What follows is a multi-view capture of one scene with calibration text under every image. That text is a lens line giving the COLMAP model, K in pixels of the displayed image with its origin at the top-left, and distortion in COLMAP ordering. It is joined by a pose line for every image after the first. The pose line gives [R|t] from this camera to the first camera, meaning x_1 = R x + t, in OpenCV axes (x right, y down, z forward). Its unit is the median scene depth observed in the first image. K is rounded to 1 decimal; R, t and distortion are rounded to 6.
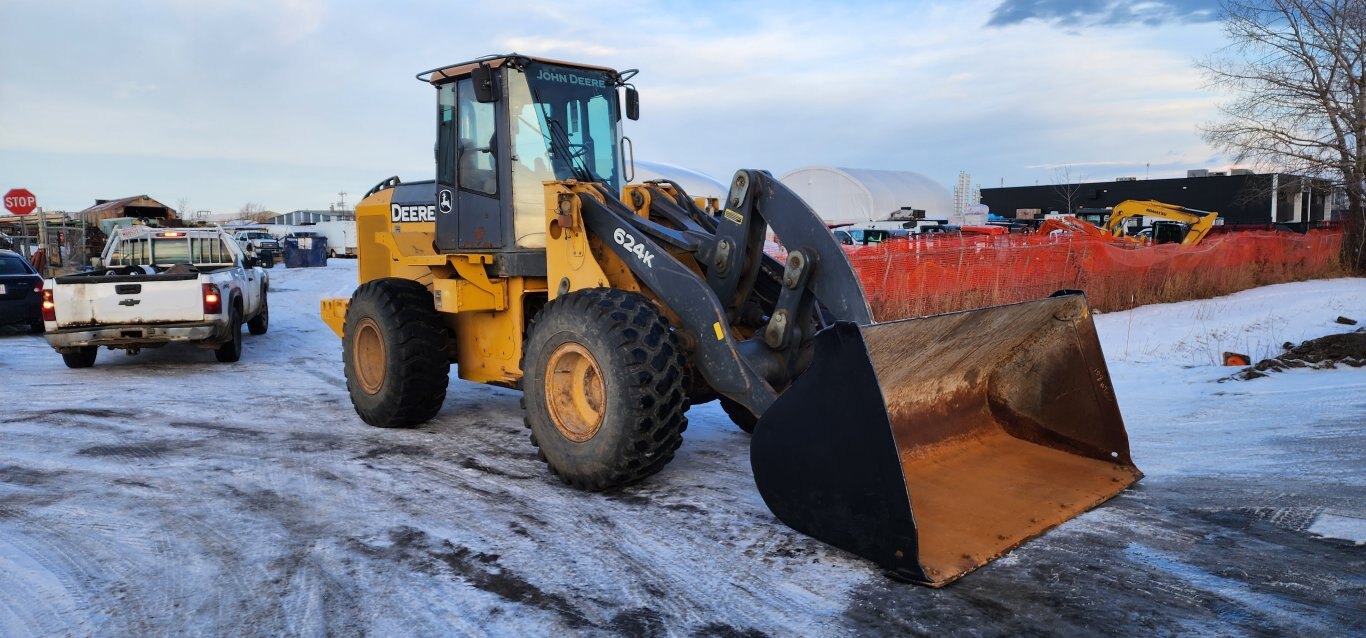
lens RADIAL K [[1024.9, 0, 725.0], [0, 1024.9, 317.0], [0, 0, 1]] dist [0.000607, 0.001572]
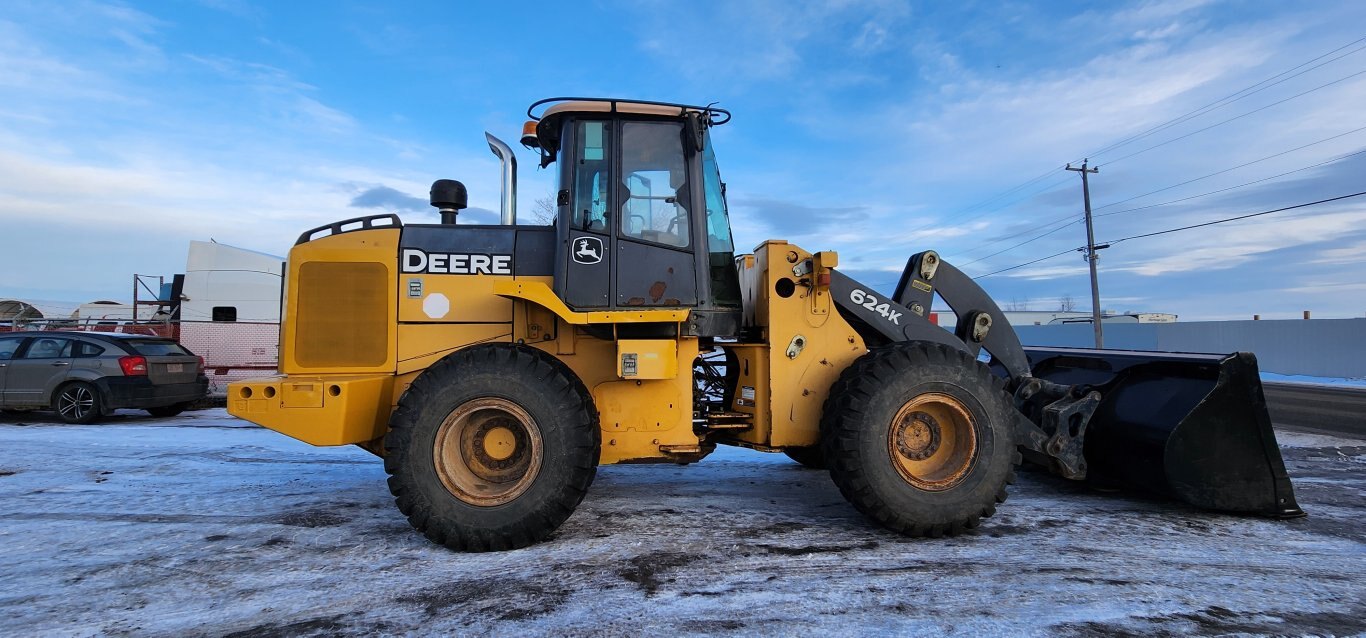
lens RADIAL K [[566.0, 0, 688.4], [0, 566.0, 321.4], [0, 0, 1]] dist [-0.001413, 0.000072]
pose [[0.628094, 0.030308, 0.777547, -0.545739], [0.056472, 0.994831, -0.084396, -0.008947], [-0.776086, 0.096918, 0.623135, 0.605254]]
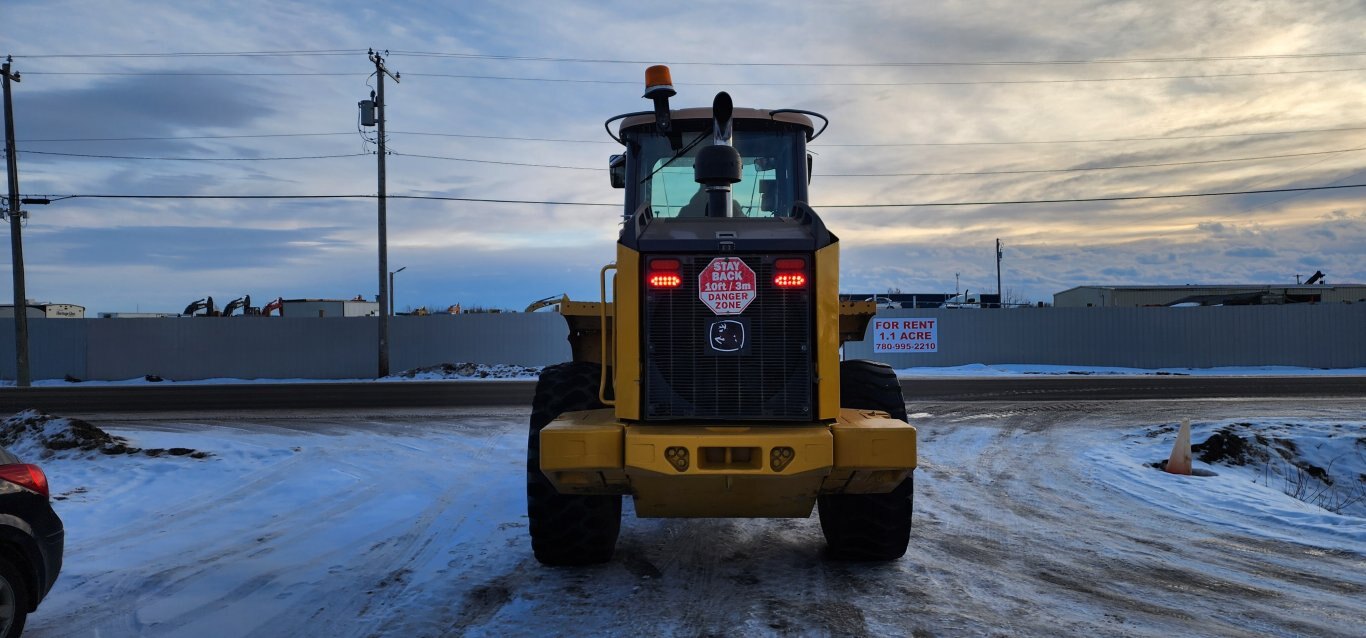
lens RADIAL K [[915.6, 0, 697.7], [0, 915.6, 314.3], [0, 0, 1]] dist [0.043136, -0.003201]
pose [[-0.733913, 0.024914, 0.678786, -0.687131], [0.070227, 0.996755, 0.039347, -0.104854], [-0.675603, 0.076546, -0.733281, 1.537489]]
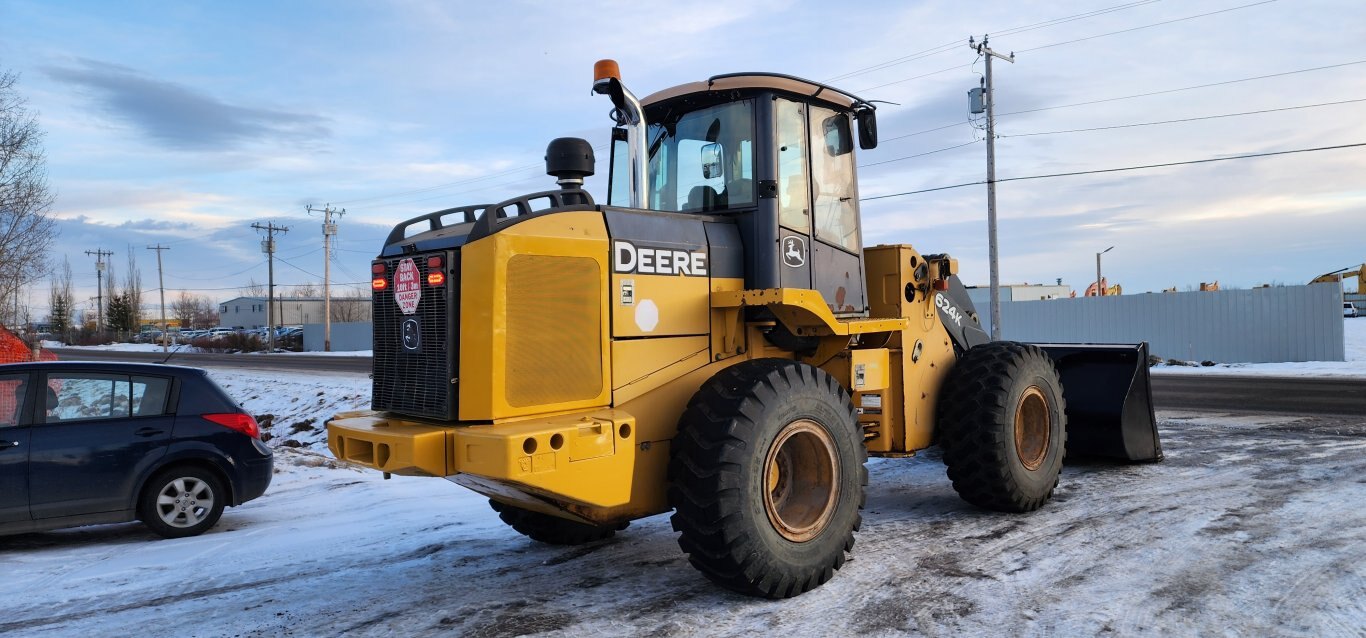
lens RADIAL K [[915.6, 0, 697.7], [0, 915.6, 314.3], [0, 0, 1]] dist [0.043136, -0.003201]
pose [[-0.022313, 0.018973, 0.999571, -0.884614], [0.104206, 0.994418, -0.016549, -0.058673], [-0.994305, 0.103792, -0.024165, 1.020681]]
